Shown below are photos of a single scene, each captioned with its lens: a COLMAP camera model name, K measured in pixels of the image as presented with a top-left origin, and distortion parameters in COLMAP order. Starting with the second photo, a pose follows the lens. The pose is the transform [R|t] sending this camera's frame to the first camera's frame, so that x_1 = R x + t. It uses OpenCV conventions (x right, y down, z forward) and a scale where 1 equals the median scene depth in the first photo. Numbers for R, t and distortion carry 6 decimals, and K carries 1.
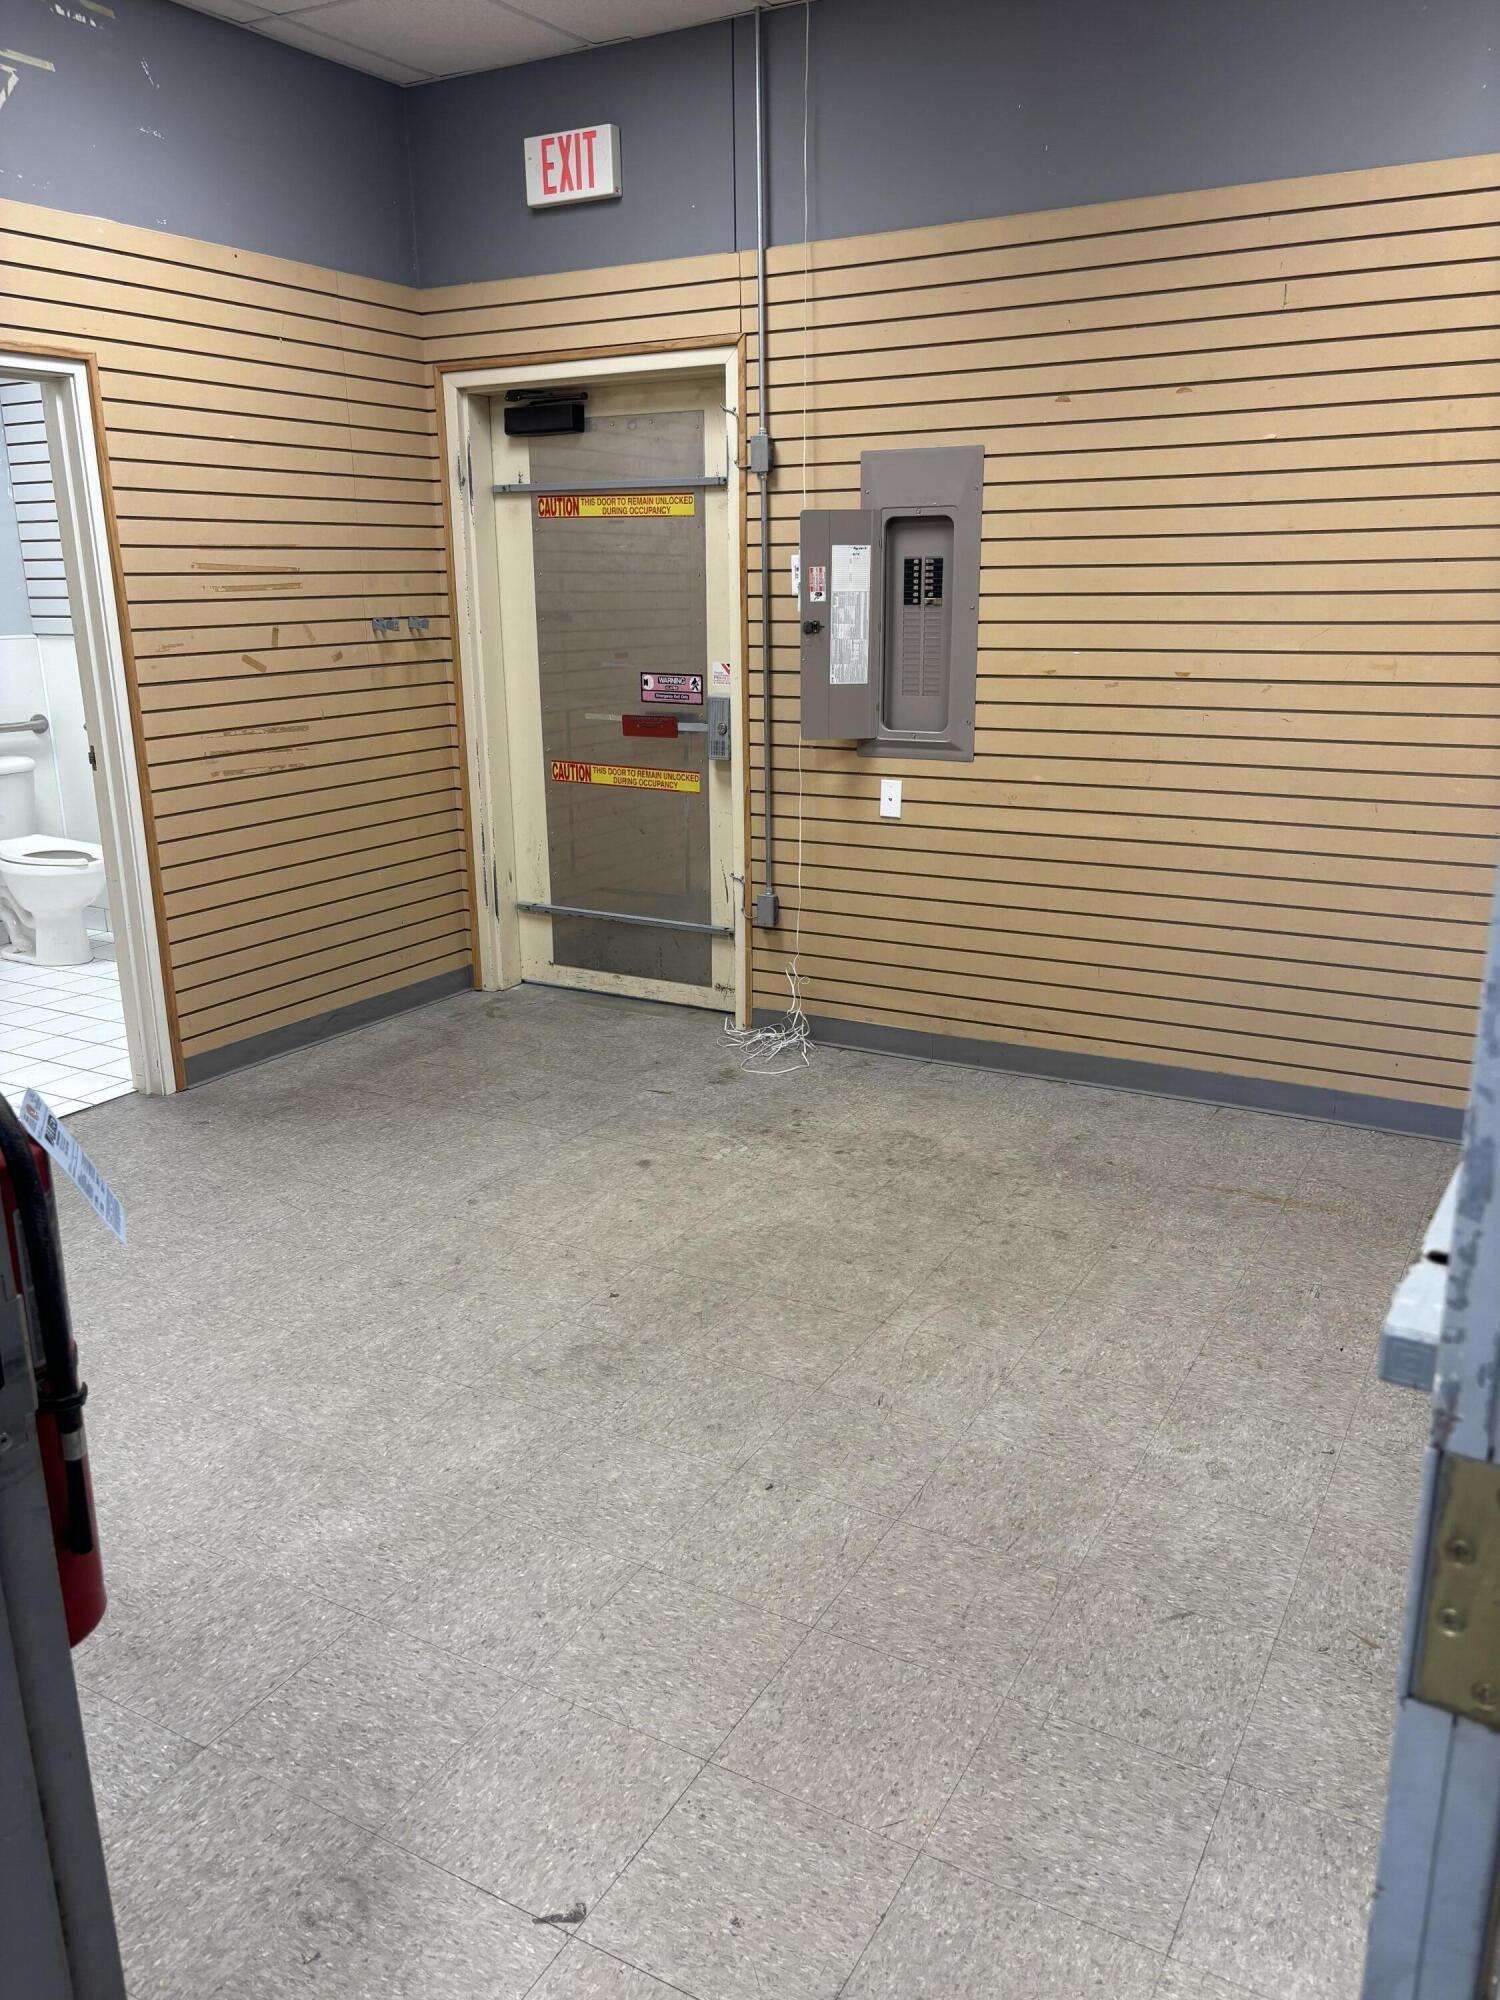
lens RADIAL K [[1530.8, 0, 746.5], [0, 1530.8, 1004.9], [0, 0, 1]] dist [0.039691, -0.000062]
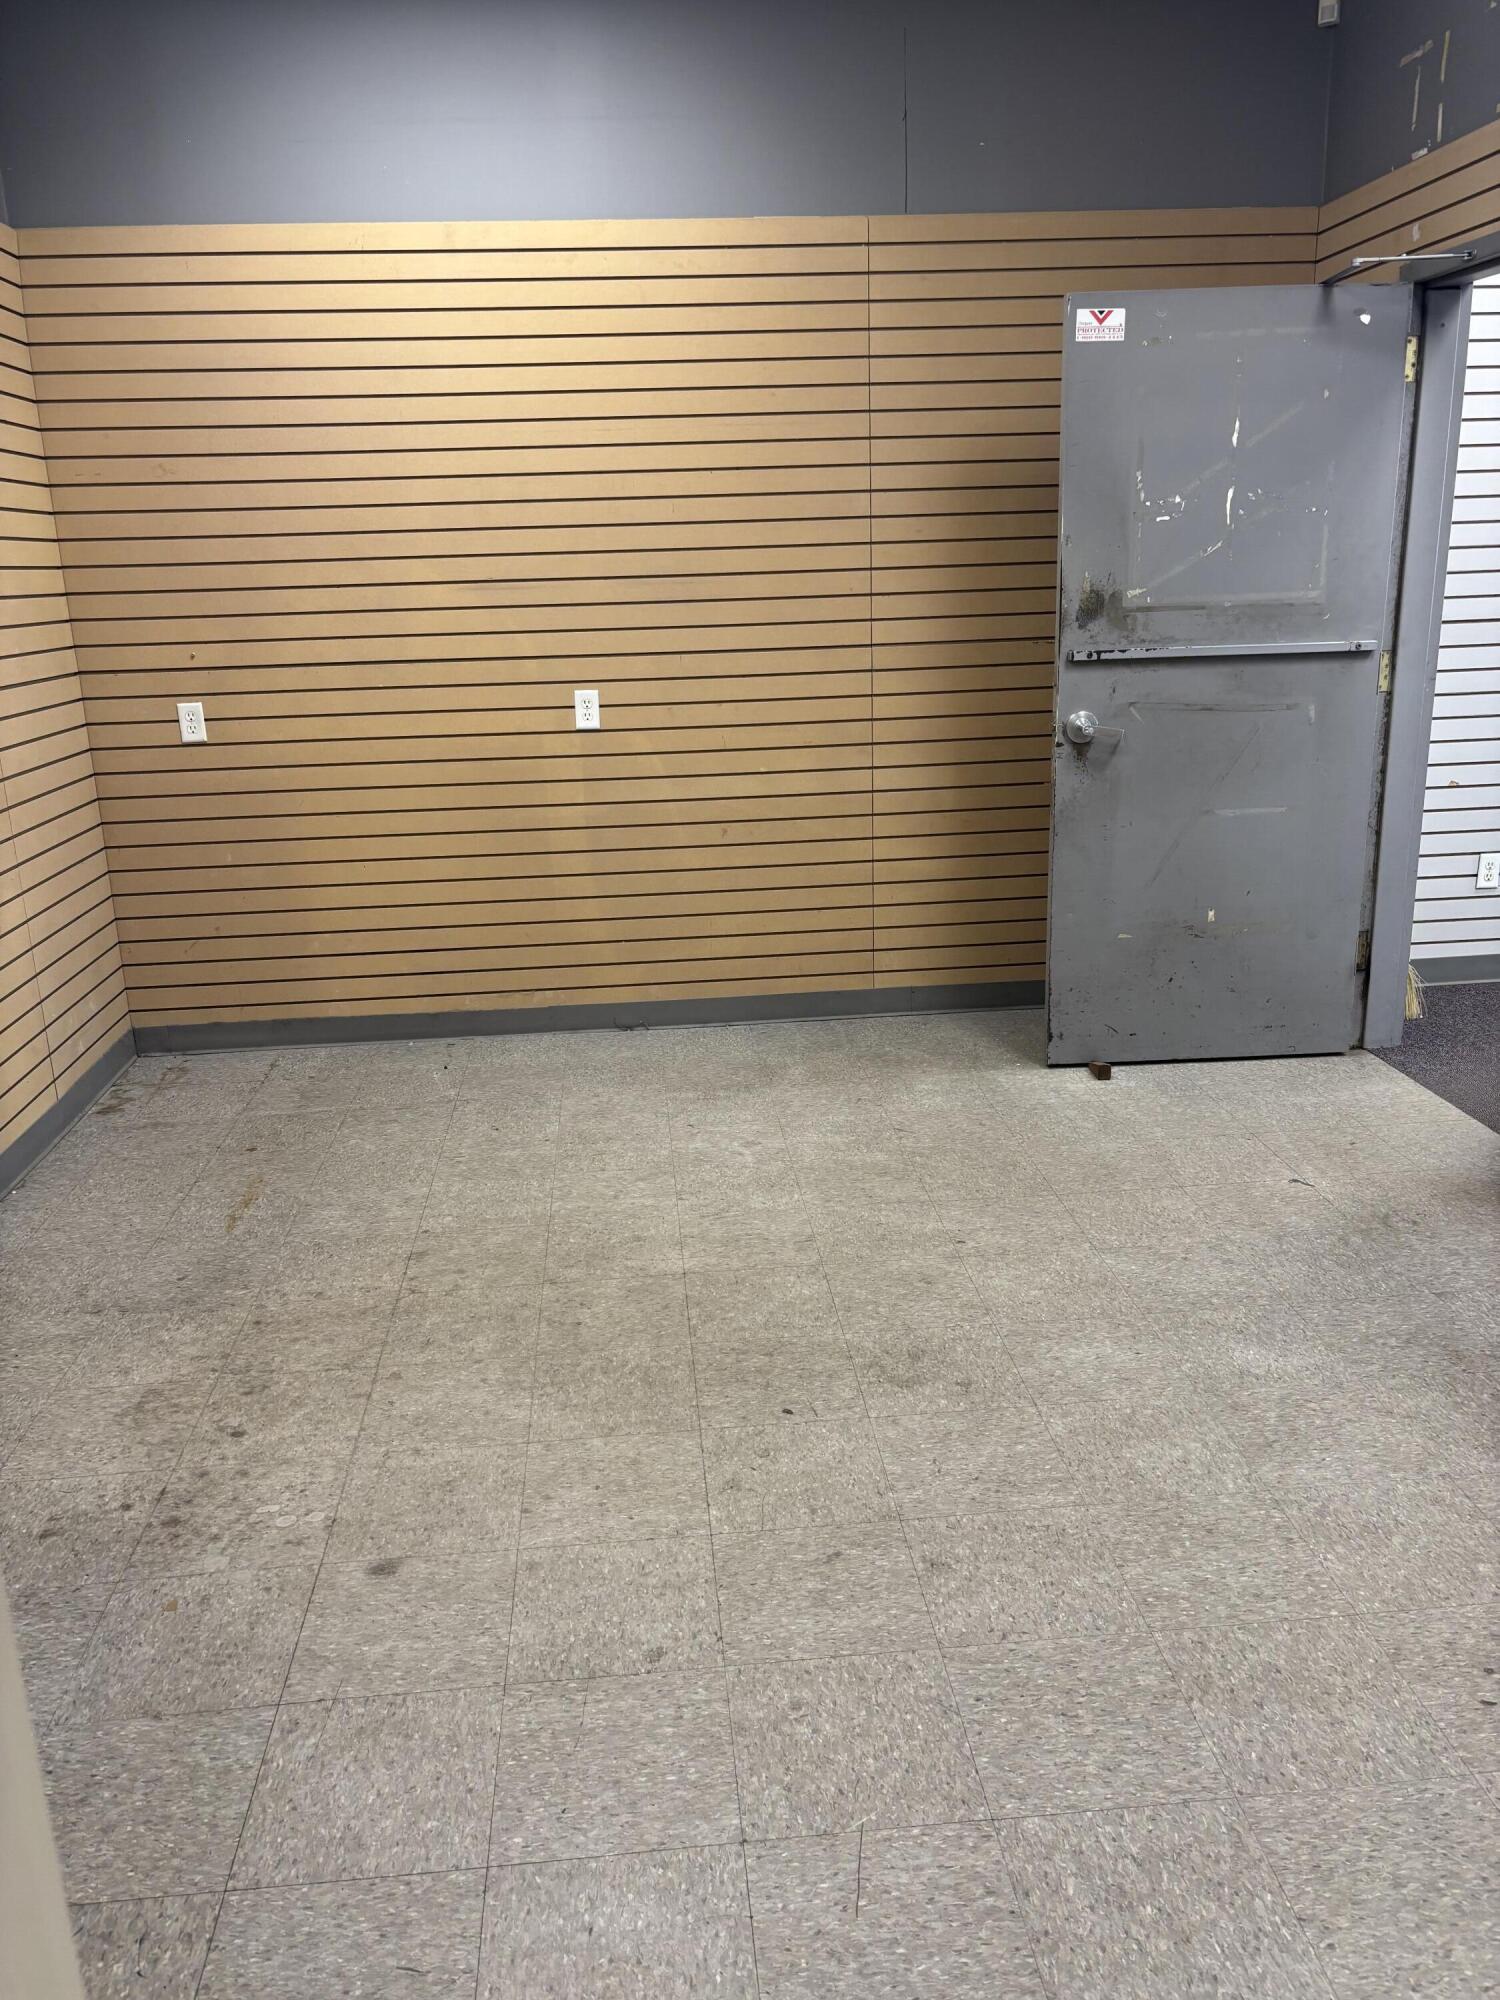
lens RADIAL K [[1530.8, 0, 749.4], [0, 1530.8, 1001.3], [0, 0, 1]] dist [0.039691, -0.000062]
pose [[-0.573779, -0.199909, 0.794238, -0.725471], [0.259310, 0.875522, 0.407701, -0.366842], [-0.776876, 0.439884, -0.450518, 1.358827]]
